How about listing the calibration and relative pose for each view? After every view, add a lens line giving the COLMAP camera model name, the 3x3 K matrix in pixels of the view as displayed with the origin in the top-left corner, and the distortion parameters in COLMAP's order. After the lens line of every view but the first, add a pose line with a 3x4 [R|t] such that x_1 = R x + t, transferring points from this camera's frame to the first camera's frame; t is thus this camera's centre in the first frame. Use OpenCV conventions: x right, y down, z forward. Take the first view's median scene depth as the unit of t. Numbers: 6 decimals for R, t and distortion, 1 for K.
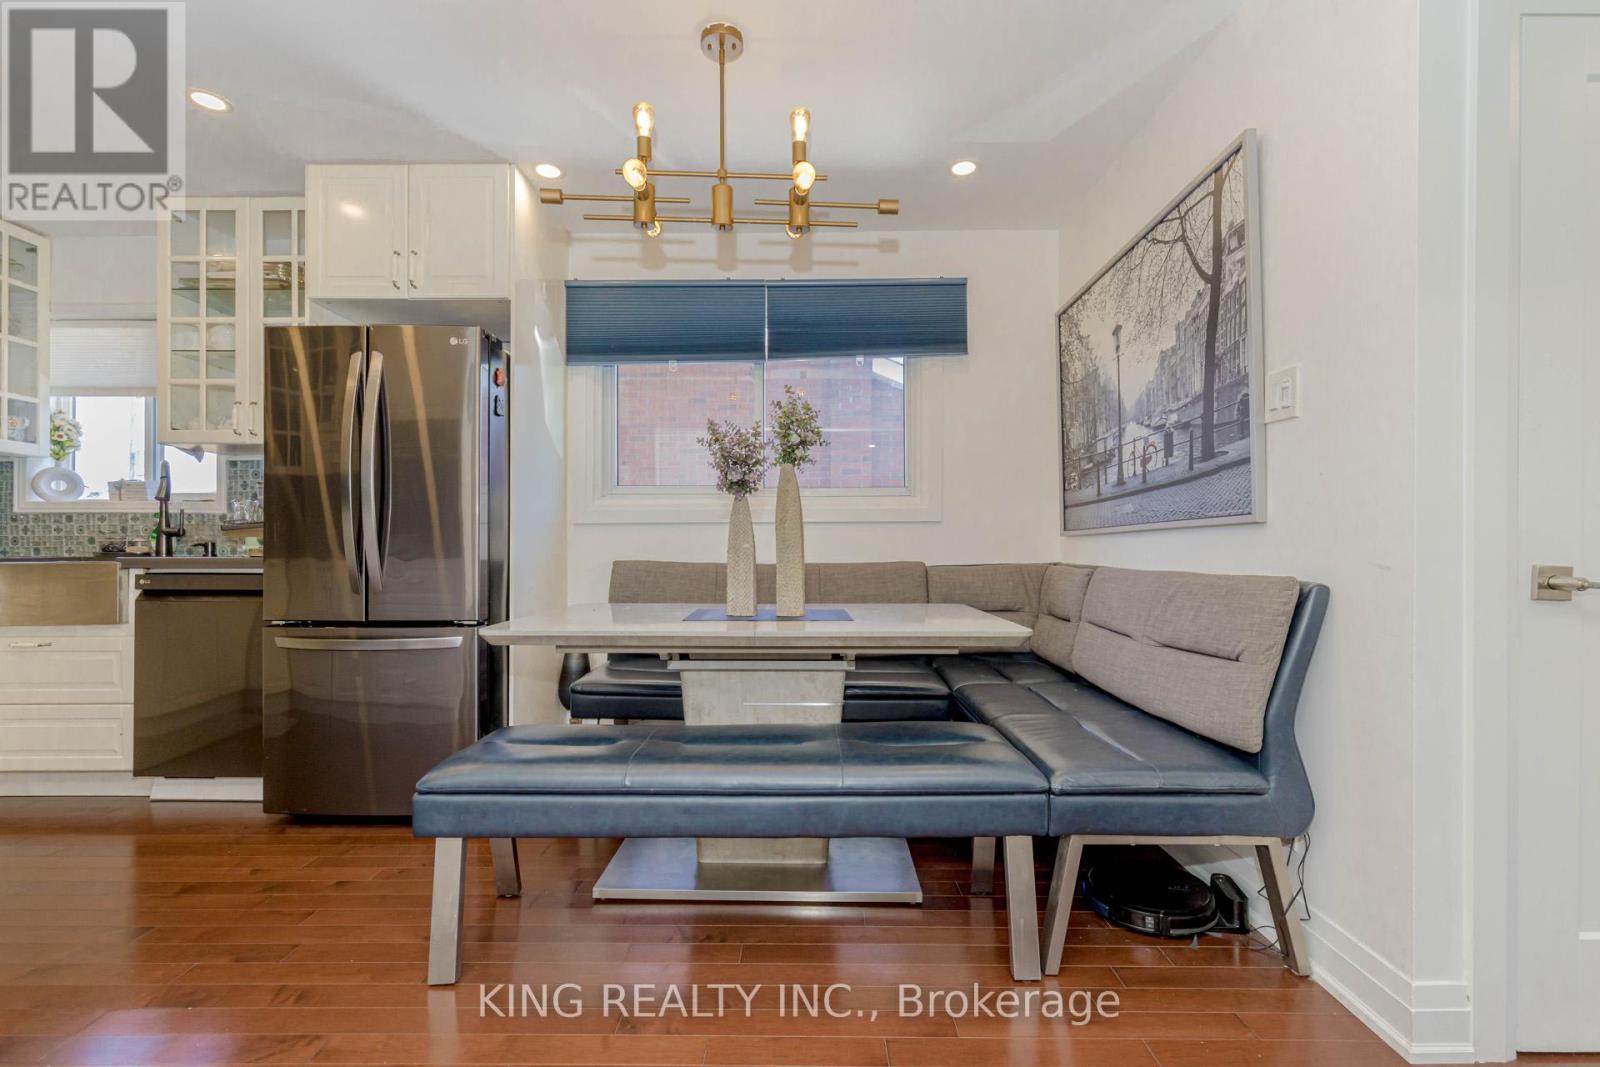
lens RADIAL K [[714.4, 0, 799.7], [0, 714.4, 544.2], [0, 0, 1]] dist [0.001498, -0.000006]
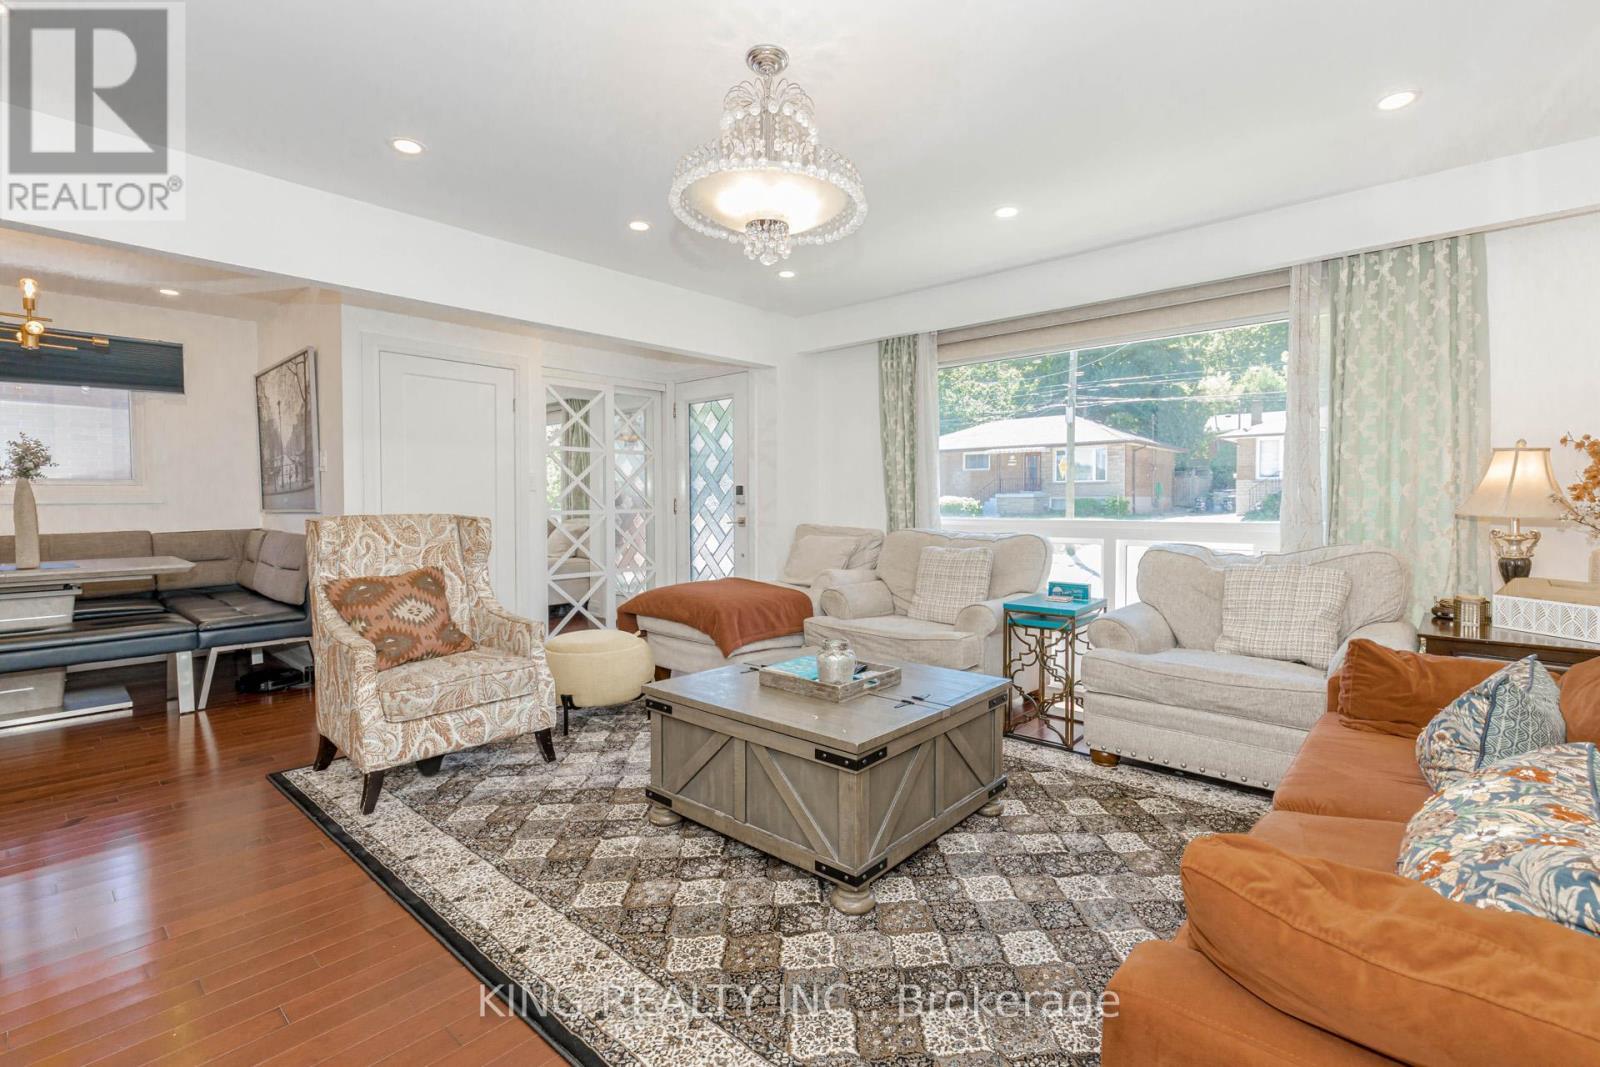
lens RADIAL K [[714.4, 0, 795.2], [0, 714.4, 519.7], [0, 0, 1]] dist [0.001498, -0.000006]
pose [[0.665479, -0.020537, 0.746134, -0.047071], [-0.002349, 0.999559, 0.029608, -0.048354], [-0.746412, -0.021456, 0.665138, -1.067026]]
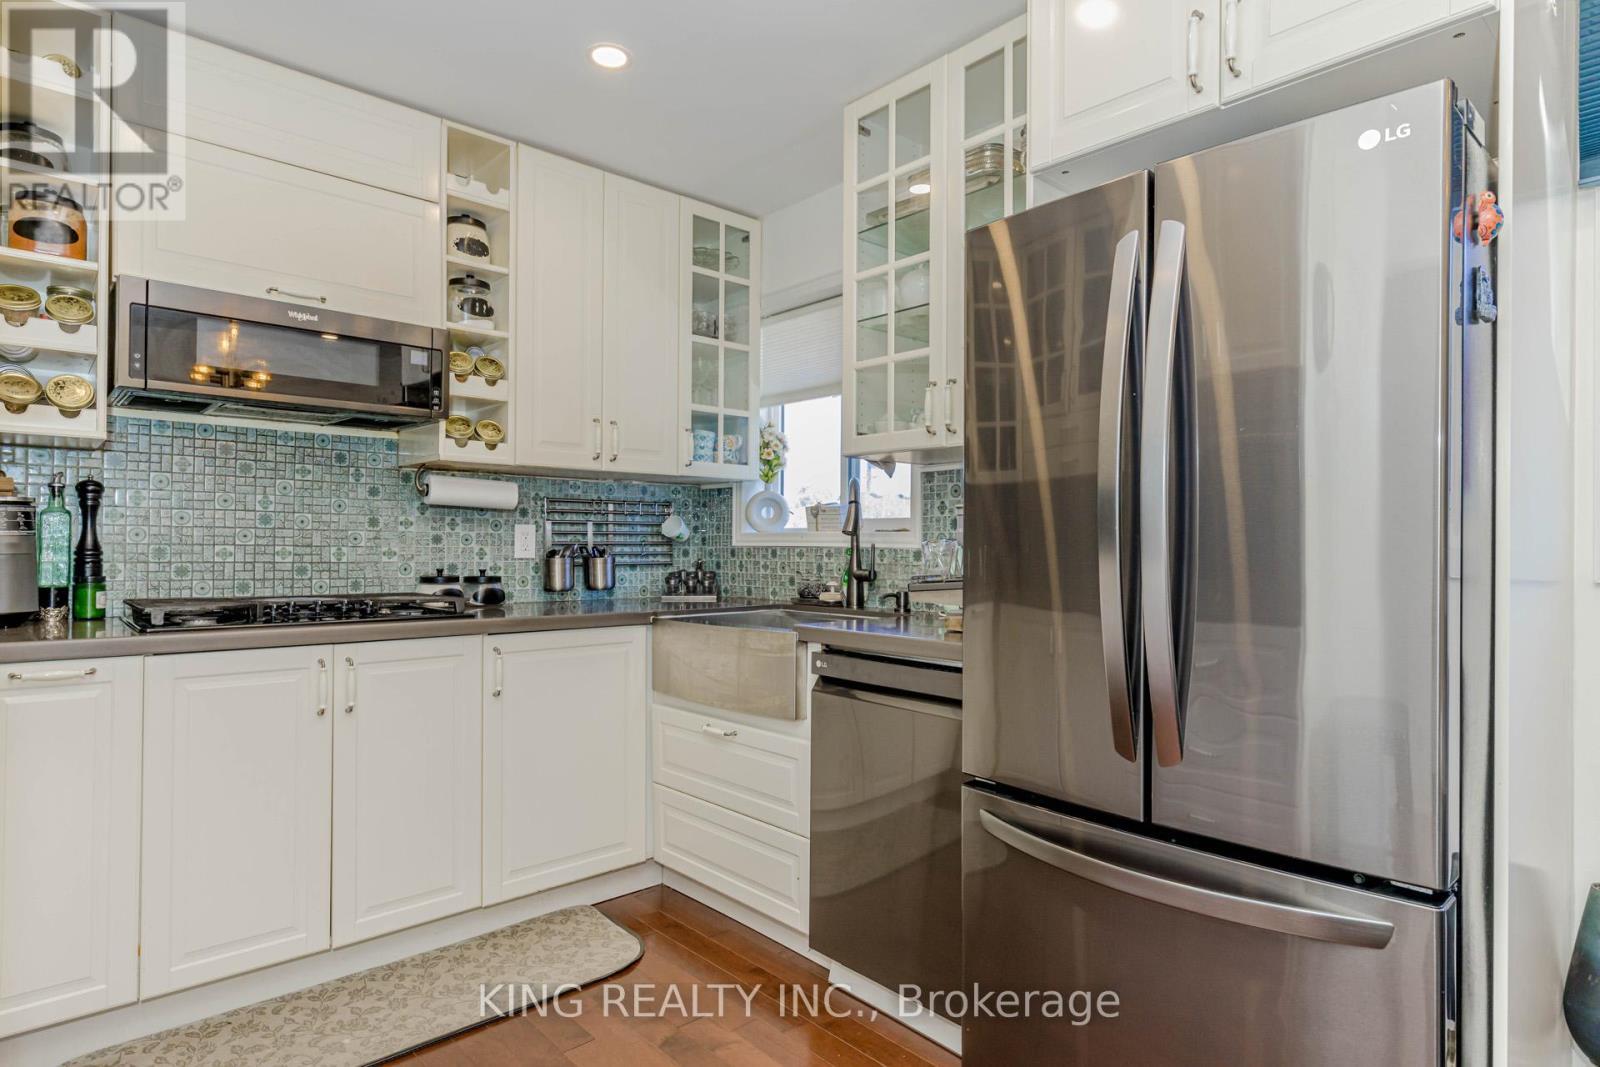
lens RADIAL K [[875.2, 0, 805.4], [0, 875.2, 542.5], [0, 0, 1]] dist [-0.006112, -0.001744]
pose [[0.678082, 0.003705, -0.734977, -0.276847], [-0.002085, 0.999993, 0.003118, -0.056298], [0.734983, -0.000581, 0.678085, 0.372352]]
